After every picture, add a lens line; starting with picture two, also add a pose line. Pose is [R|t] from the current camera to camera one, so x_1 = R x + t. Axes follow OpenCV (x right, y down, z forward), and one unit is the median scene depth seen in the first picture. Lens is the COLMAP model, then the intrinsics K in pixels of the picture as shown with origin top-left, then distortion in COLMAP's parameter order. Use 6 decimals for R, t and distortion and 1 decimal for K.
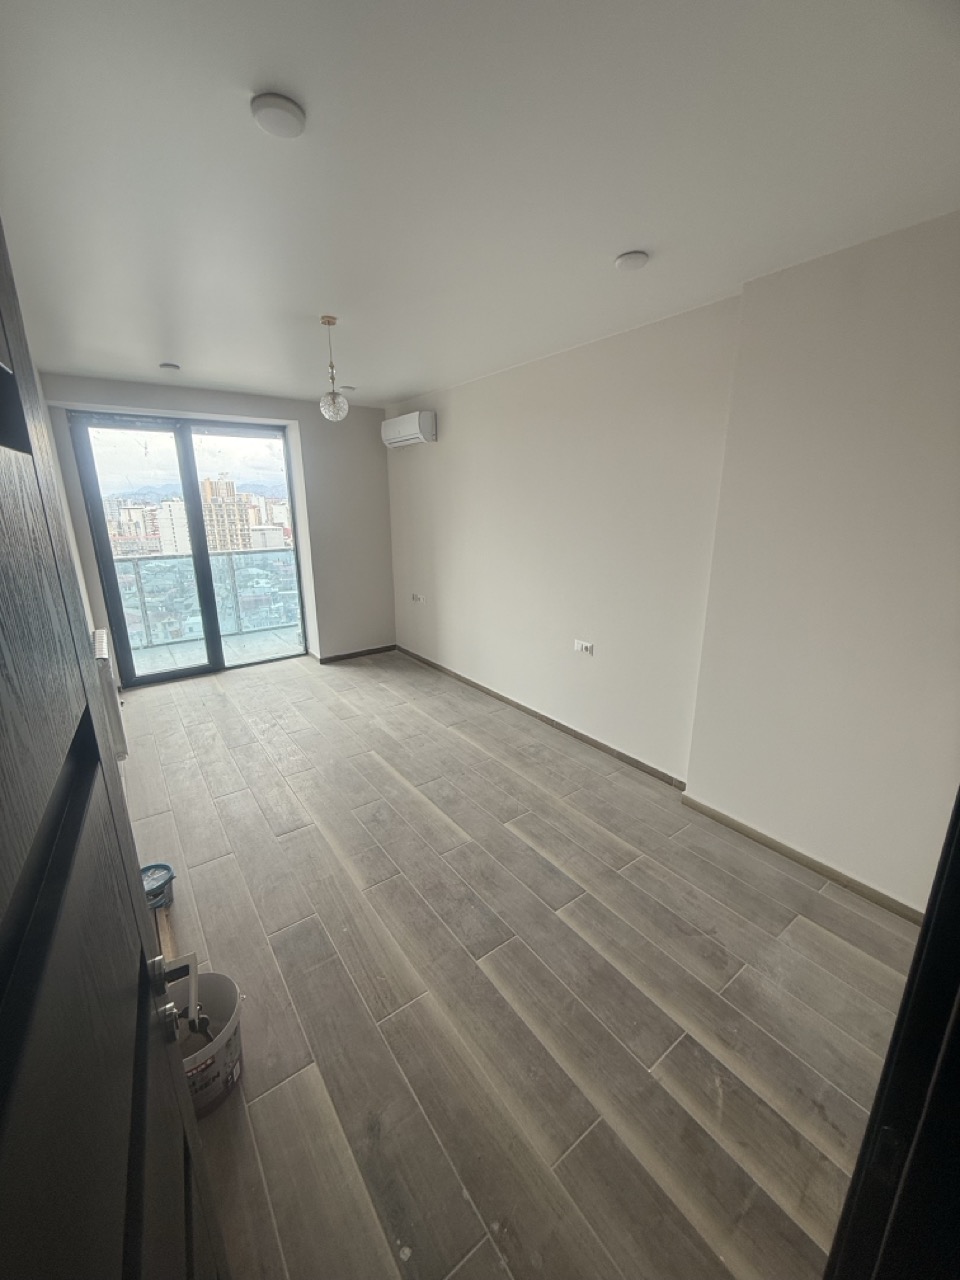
lens RADIAL K [[506.7, 0, 480.4], [0, 506.7, 638.2], [0, 0, 1]] dist [0.000072, 0.000501]
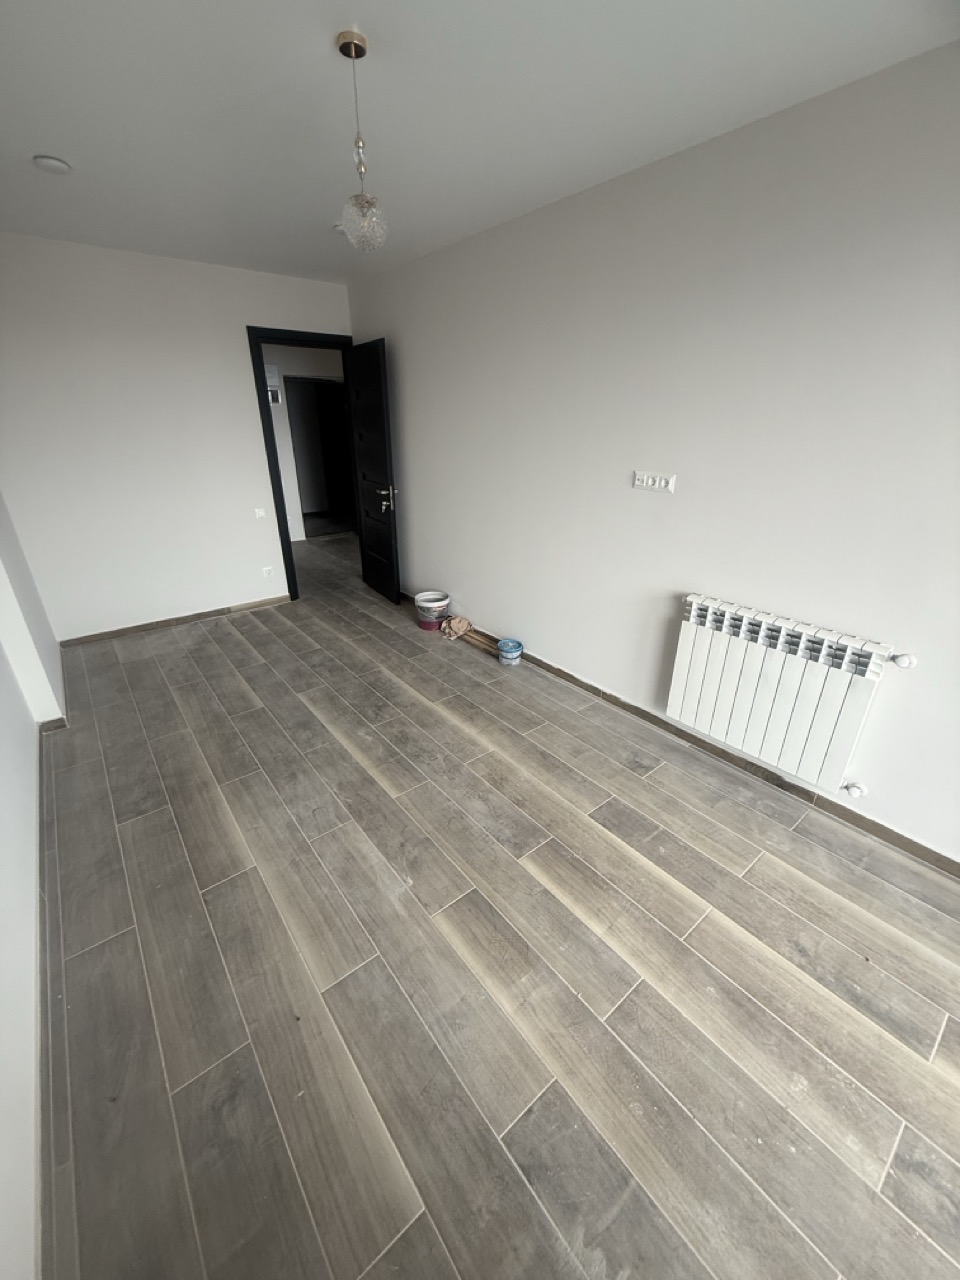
lens RADIAL K [[506.7, 0, 480.6], [0, 506.7, 640.2], [0, 0, 1]] dist [0.000072, 0.000501]
pose [[-0.998917, 0.030310, -0.035307, -0.416677], [0.001177, 0.774988, 0.631975, -0.474770], [0.046518, 0.631249, -0.774184, 1.874763]]
